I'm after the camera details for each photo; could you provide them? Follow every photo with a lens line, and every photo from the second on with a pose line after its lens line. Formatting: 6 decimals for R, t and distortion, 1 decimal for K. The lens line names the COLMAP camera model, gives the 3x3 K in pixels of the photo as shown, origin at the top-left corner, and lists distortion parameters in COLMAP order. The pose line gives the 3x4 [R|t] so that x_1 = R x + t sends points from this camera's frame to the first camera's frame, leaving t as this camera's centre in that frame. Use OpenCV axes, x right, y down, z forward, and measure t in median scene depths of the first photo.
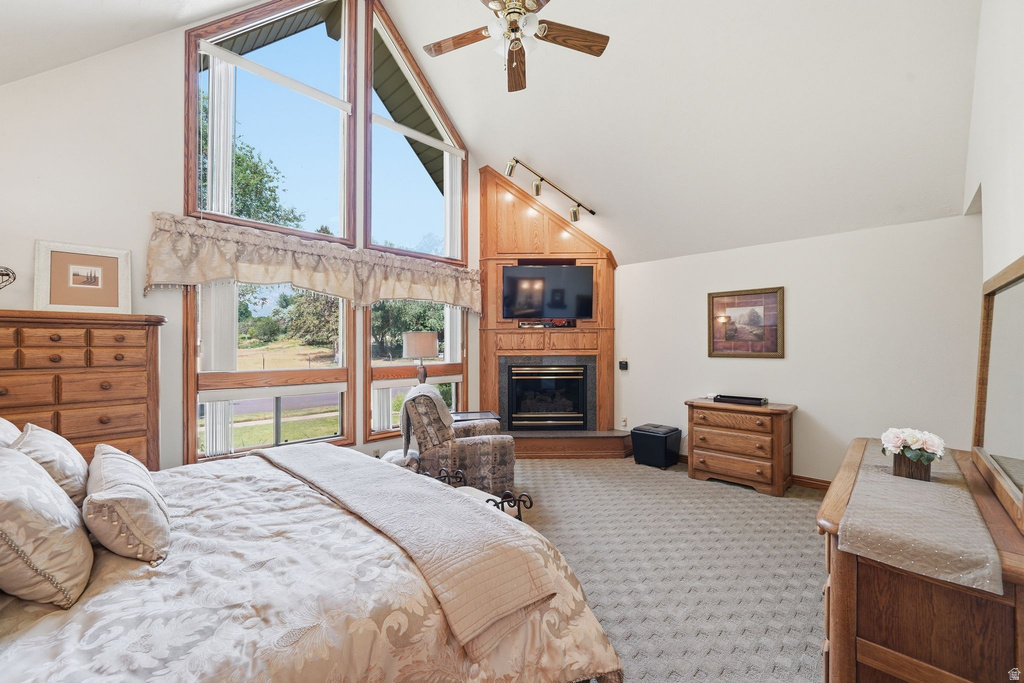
lens RADIAL K [[405.0, 0, 511.7], [0, 405.0, 344.2], [0, 0, 1]] dist [-0.000897, -0.000125]
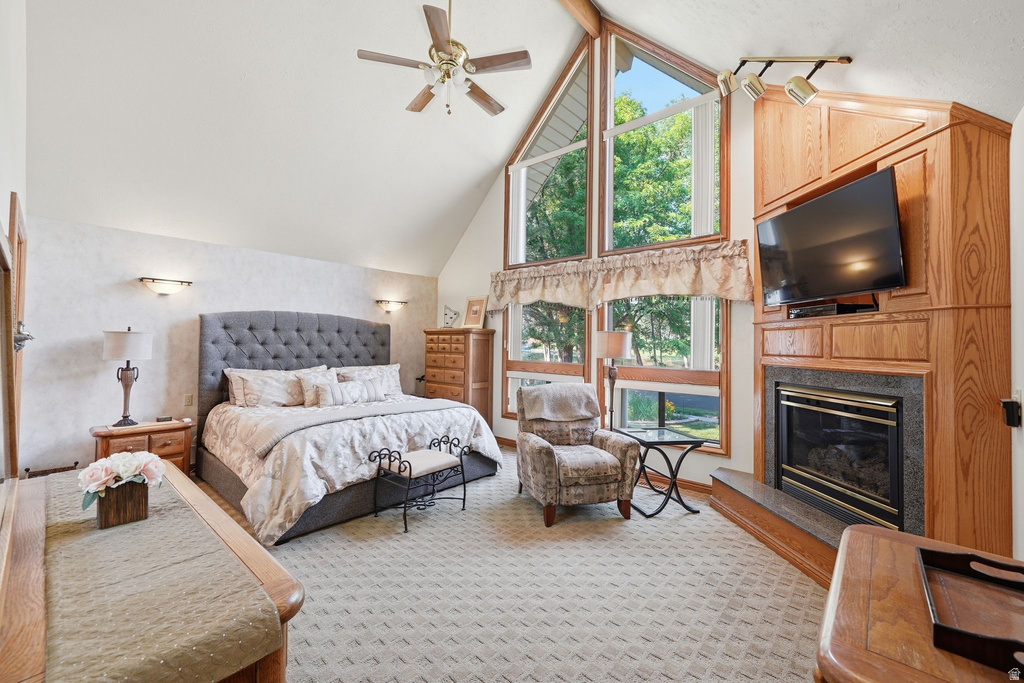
lens RADIAL K [[405.0, 0, 511.7], [0, 405.0, 344.2], [0, 0, 1]] dist [-0.000897, -0.000125]
pose [[0.053181, 0.003394, -0.998579, 0.595202], [-0.014113, 0.999897, 0.002647, 0.000528], [0.998485, 0.013952, 0.053224, 0.578514]]
